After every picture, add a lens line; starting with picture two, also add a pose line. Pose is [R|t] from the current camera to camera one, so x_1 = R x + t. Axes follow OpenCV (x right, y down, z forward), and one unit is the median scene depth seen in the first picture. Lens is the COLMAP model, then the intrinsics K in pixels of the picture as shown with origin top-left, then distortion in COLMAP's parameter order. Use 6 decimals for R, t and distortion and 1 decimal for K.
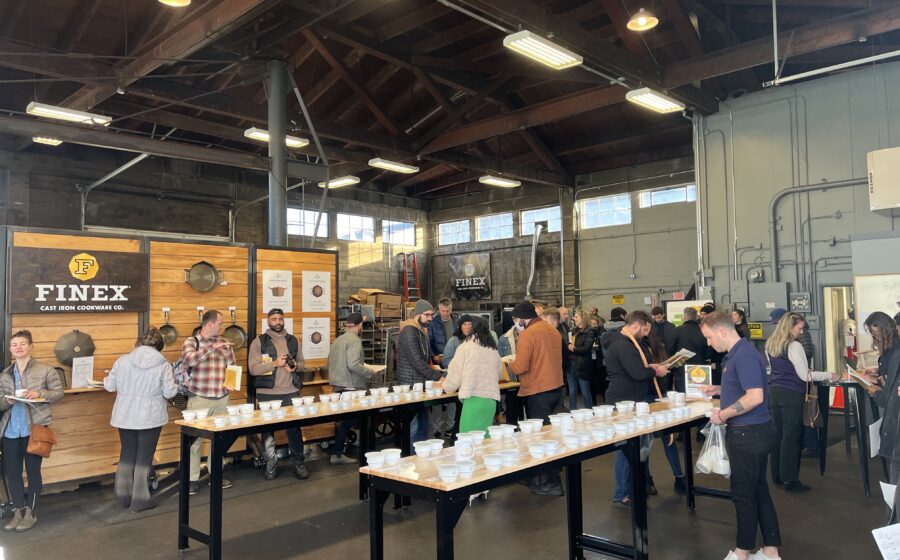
lens RADIAL K [[683.1, 0, 449.9], [0, 683.1, 280.8], [0, 0, 1]] dist [-0.002134, -0.000926]
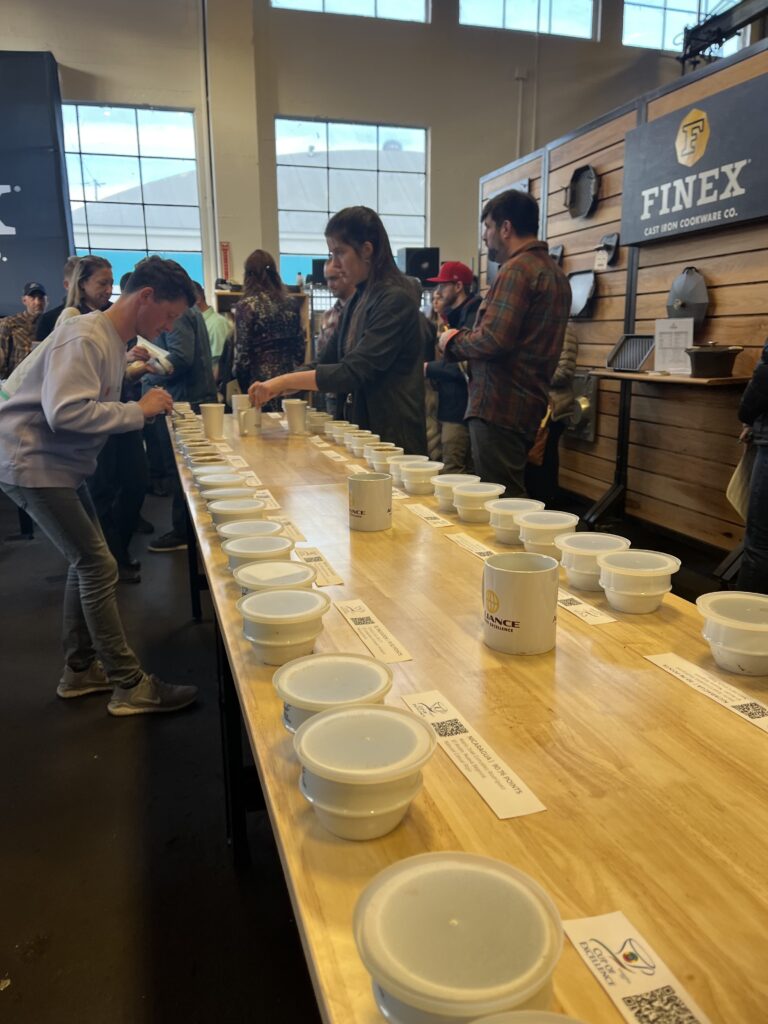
lens RADIAL K [[780.0, 0, 383.6], [0, 780.0, 512.3], [0, 0, 1]] dist [0.001257, -0.001001]
pose [[-0.491520, 0.219905, -0.842644, 0.132486], [0.067484, 0.974302, 0.214900, 0.110647], [0.868248, 0.048762, -0.493729, 1.091581]]
